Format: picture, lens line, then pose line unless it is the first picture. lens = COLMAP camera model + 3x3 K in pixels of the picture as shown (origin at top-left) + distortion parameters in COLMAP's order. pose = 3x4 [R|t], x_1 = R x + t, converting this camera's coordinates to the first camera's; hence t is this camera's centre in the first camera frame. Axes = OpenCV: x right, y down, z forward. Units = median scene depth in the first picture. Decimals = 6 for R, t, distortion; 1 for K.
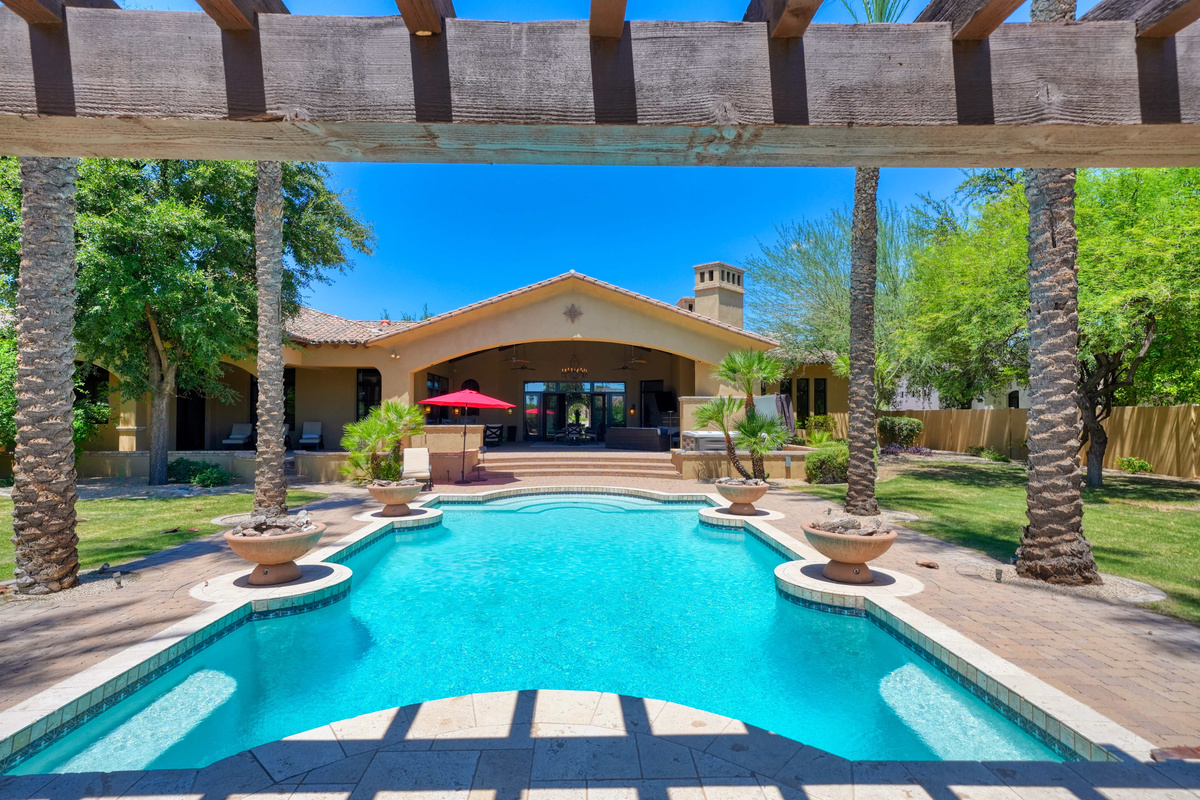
lens RADIAL K [[675.5, 0, 599.5], [0, 675.5, 401.4], [0, 0, 1]] dist [0.032261, 0.002202]
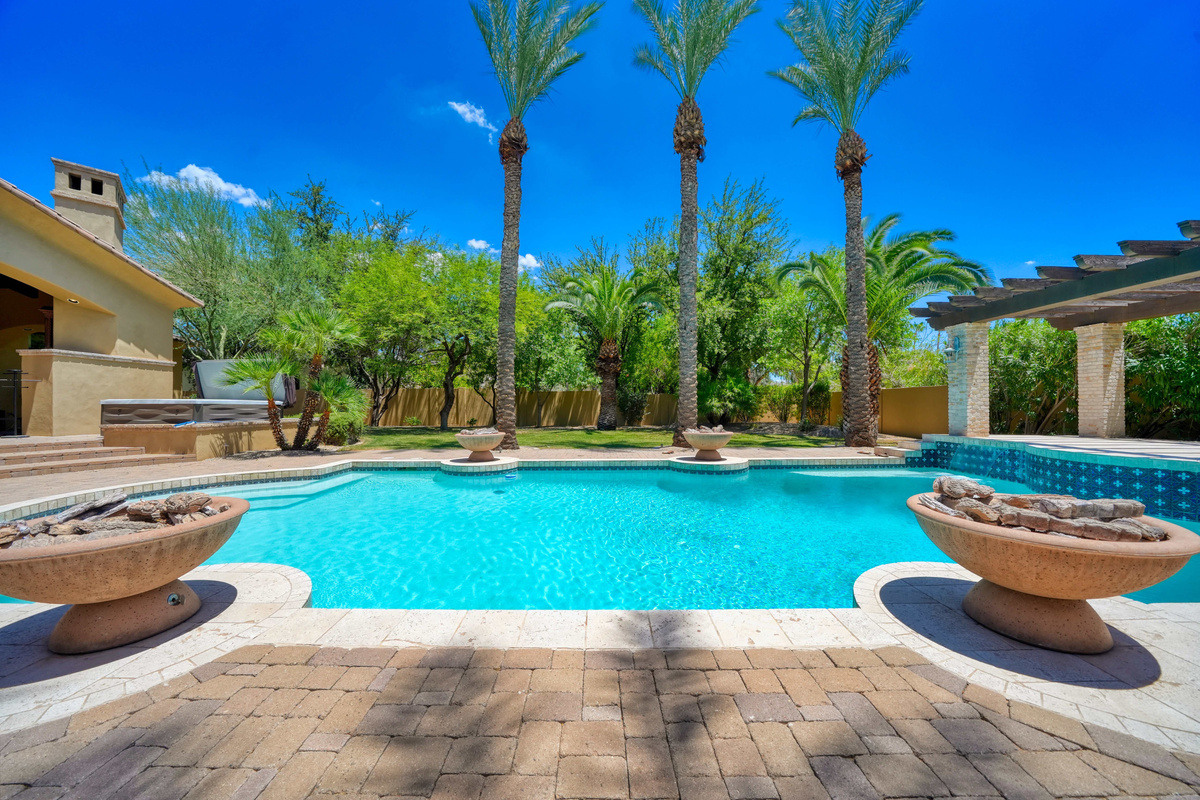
lens RADIAL K [[420.0, 0, 600.0], [0, 420.0, 401.3], [0, 0, 1]] dist [-0.000465, 0.000089]
pose [[0.016432, 0.008625, 0.999828, -0.367547], [-0.009019, 0.999923, -0.008477, 0.055977], [-0.999824, -0.008878, 0.016509, 0.612683]]
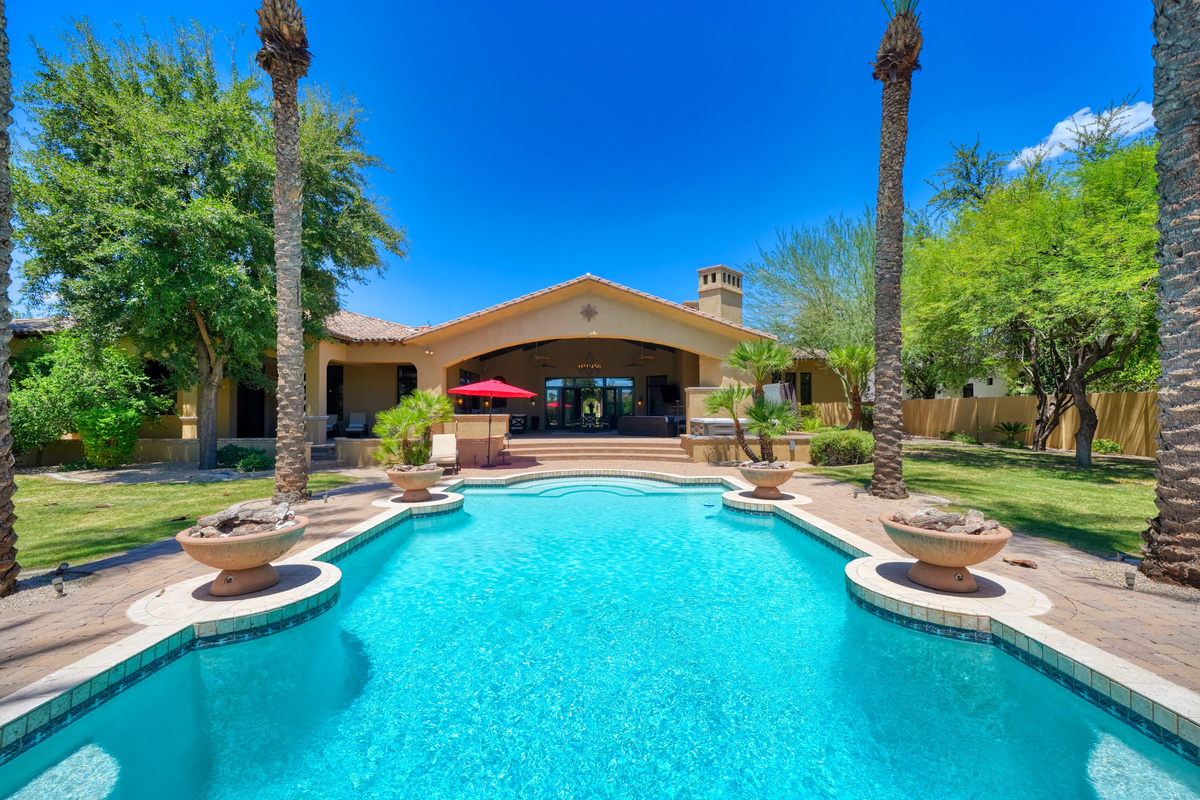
lens RADIAL K [[529.0, 0, 599.0], [0, 529.0, 404.3], [0, 0, 1]] dist [0.006878, 0.001662]
pose [[0.999916, -0.006101, -0.011422, -0.018661], [0.006172, 0.999962, 0.006218, 0.018794], [0.011384, -0.006288, 0.999915, 0.178705]]
